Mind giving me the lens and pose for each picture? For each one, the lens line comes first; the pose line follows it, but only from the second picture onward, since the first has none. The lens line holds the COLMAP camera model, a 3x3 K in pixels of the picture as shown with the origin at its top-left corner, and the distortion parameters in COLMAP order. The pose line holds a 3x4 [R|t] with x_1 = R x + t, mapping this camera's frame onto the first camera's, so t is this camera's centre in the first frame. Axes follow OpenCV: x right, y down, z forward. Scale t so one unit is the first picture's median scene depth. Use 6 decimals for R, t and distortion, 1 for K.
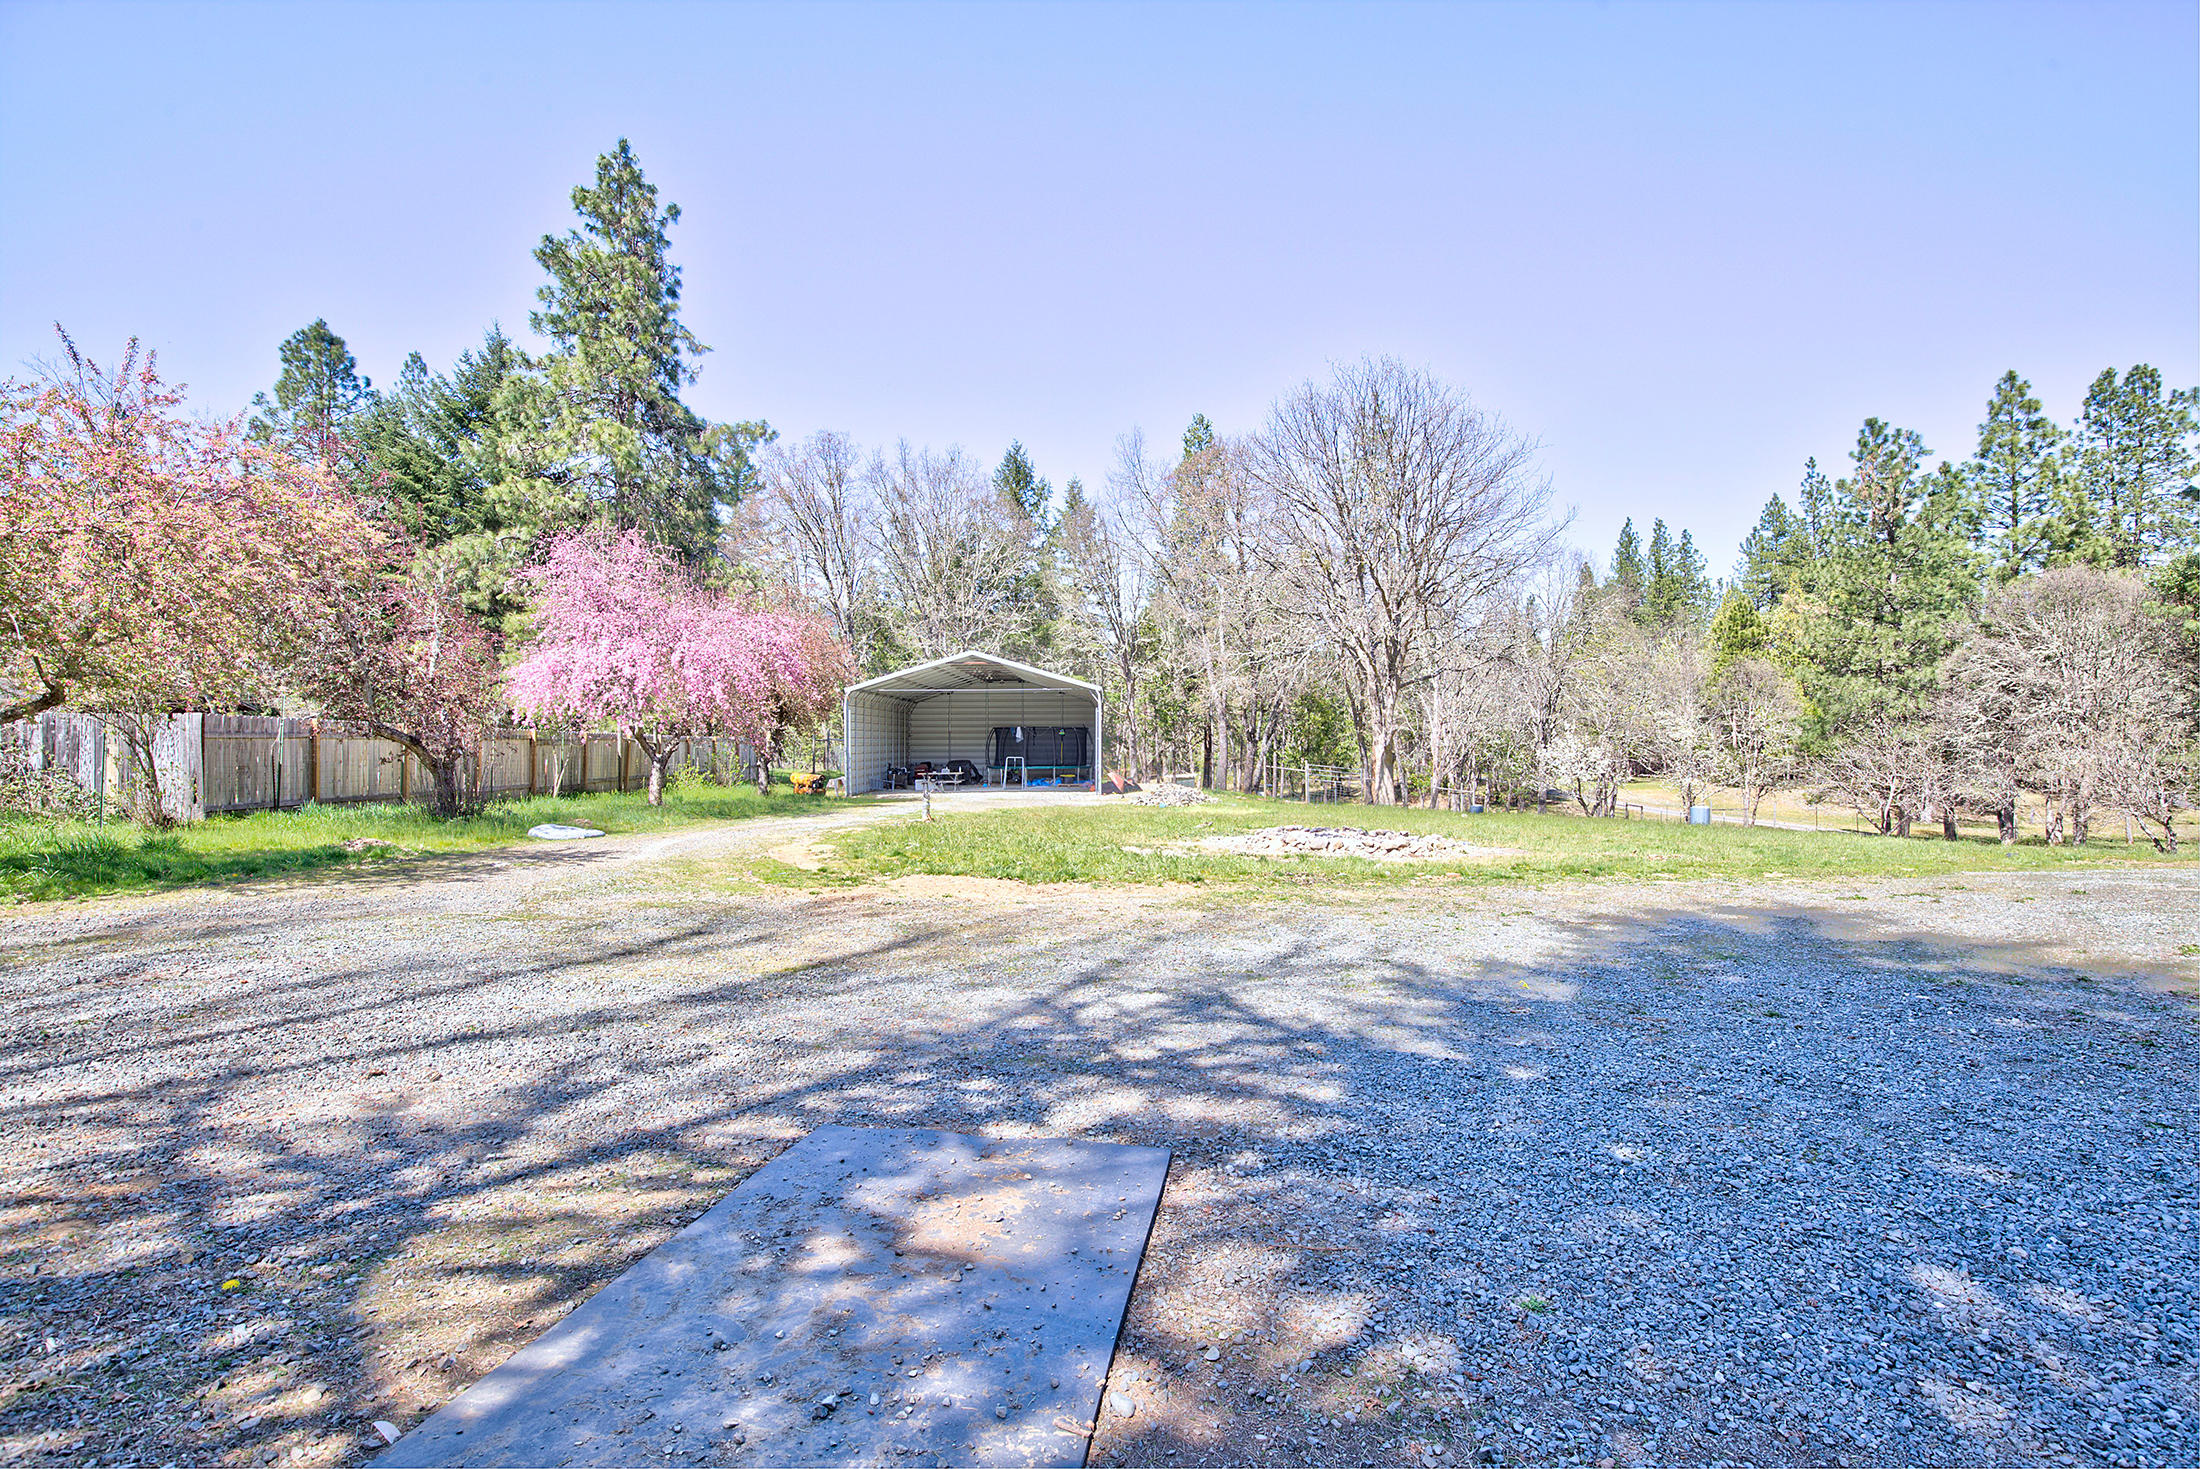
lens RADIAL K [[1001.5, 0, 1117.4], [0, 1001.5, 715.5], [0, 0, 1]] dist [-0.021166, 0.000756]
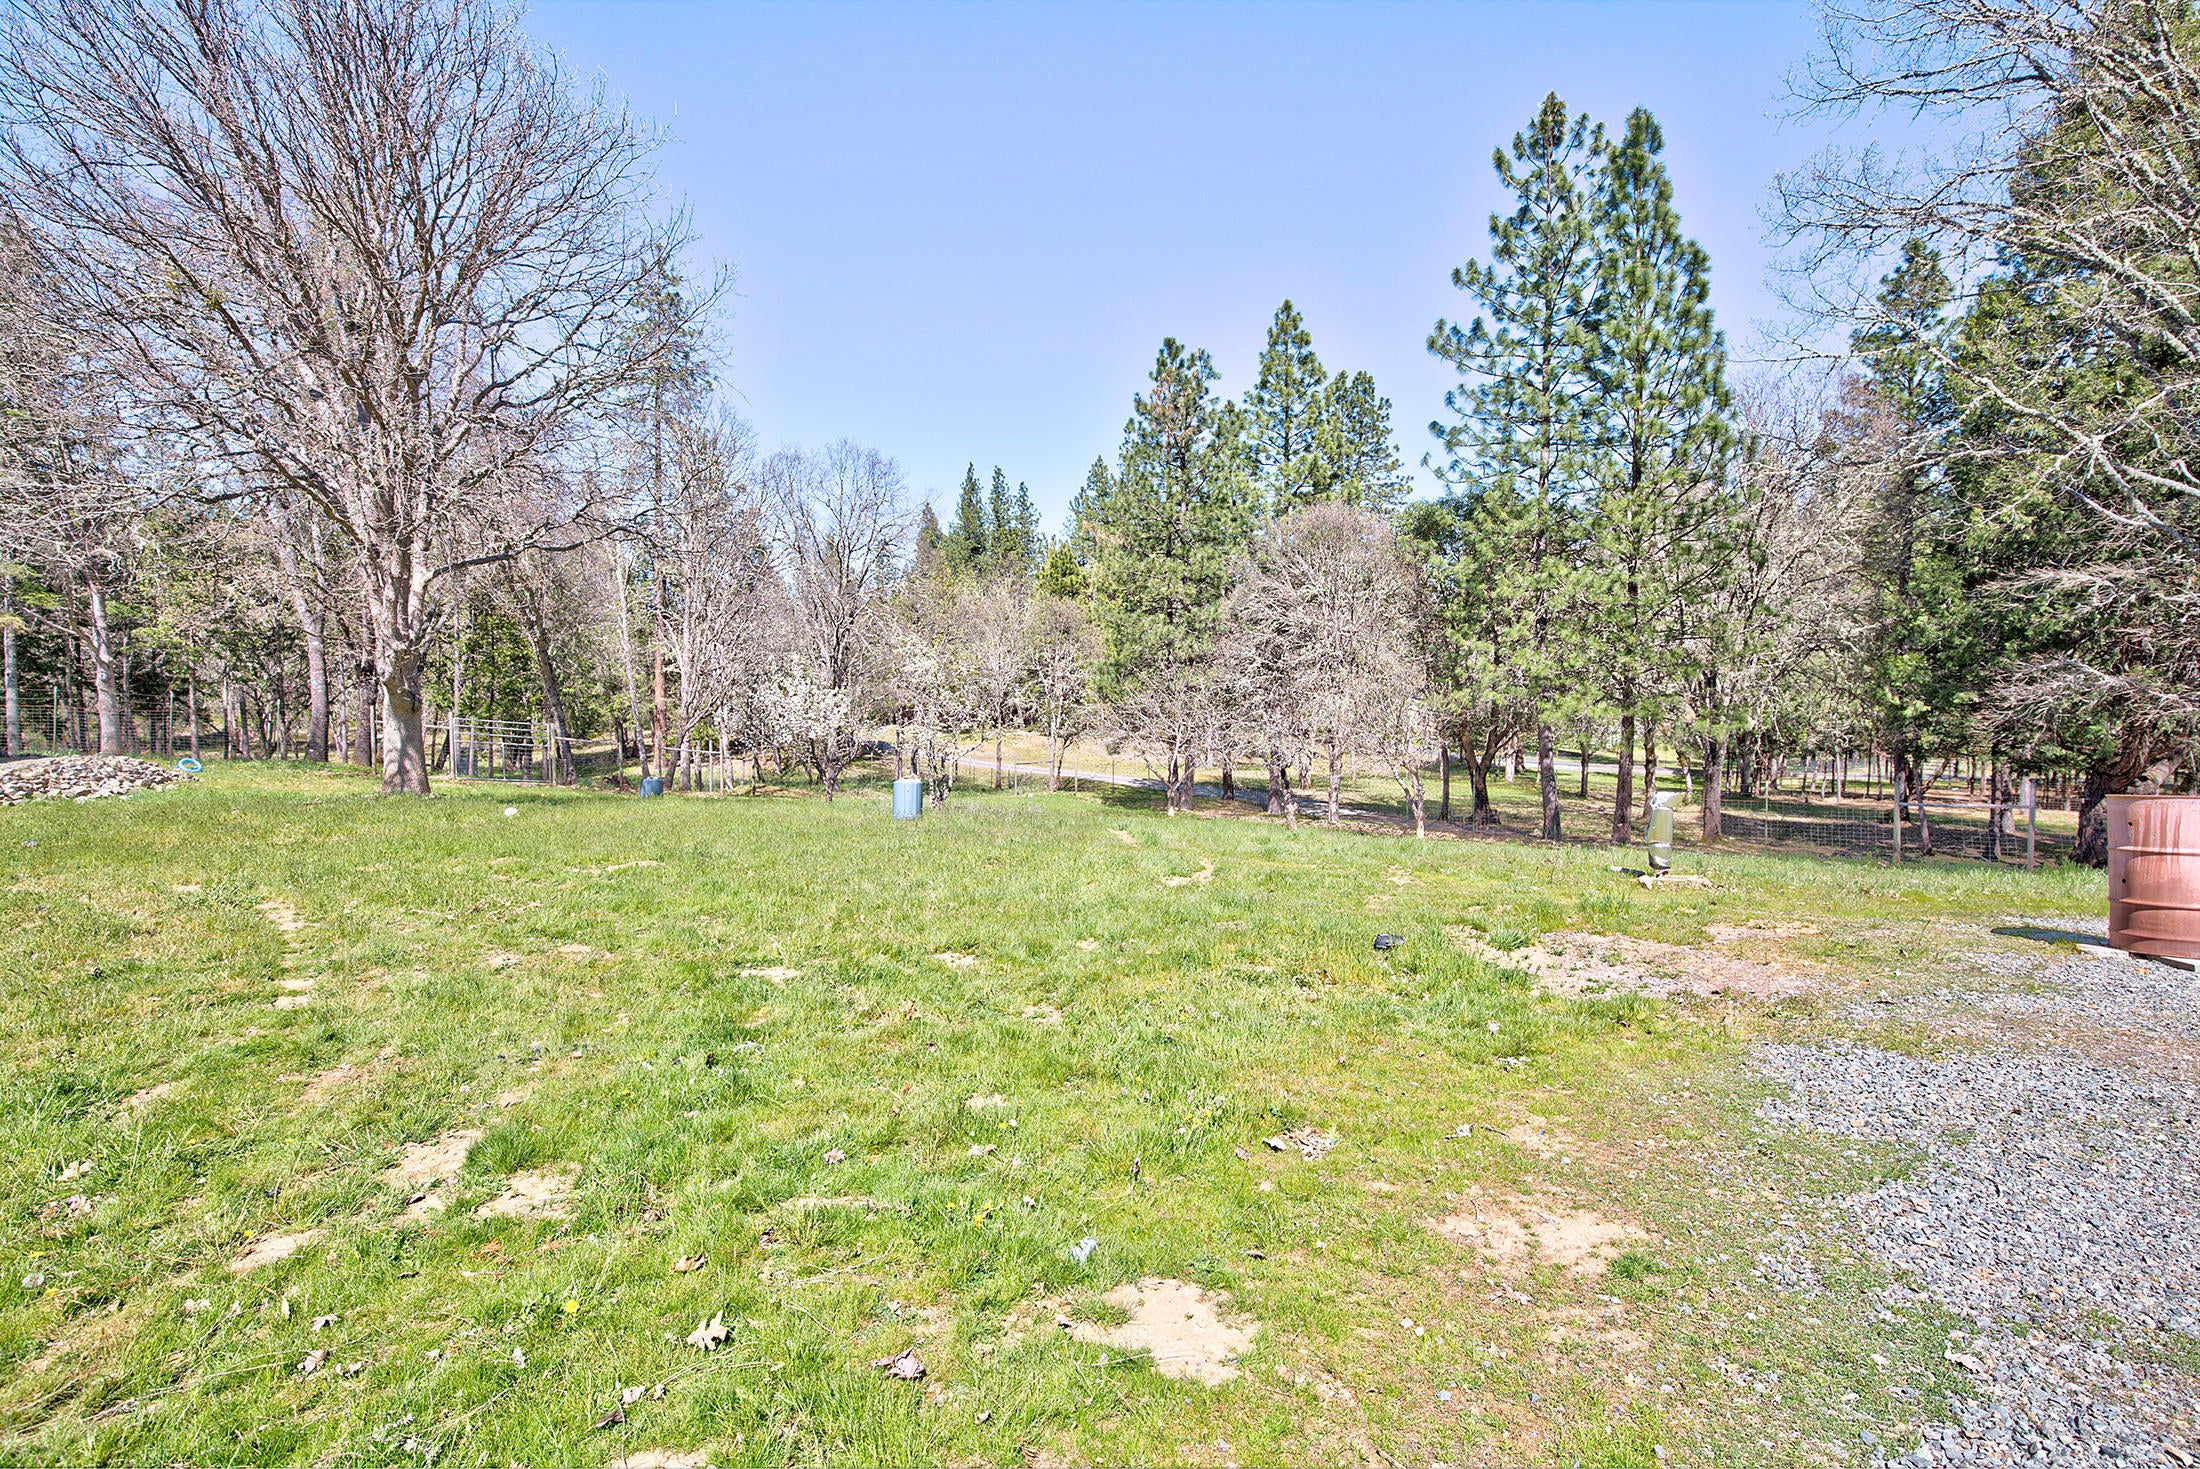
lens RADIAL K [[1018.7, 0, 1093.8], [0, 1018.7, 737.2], [0, 0, 1]] dist [-0.023835, 0.003918]
pose [[0.836891, -0.027689, 0.546669, 0.195247], [-0.012645, 0.997475, 0.069881, 0.008466], [-0.547224, -0.065395, 0.834428, 0.246308]]
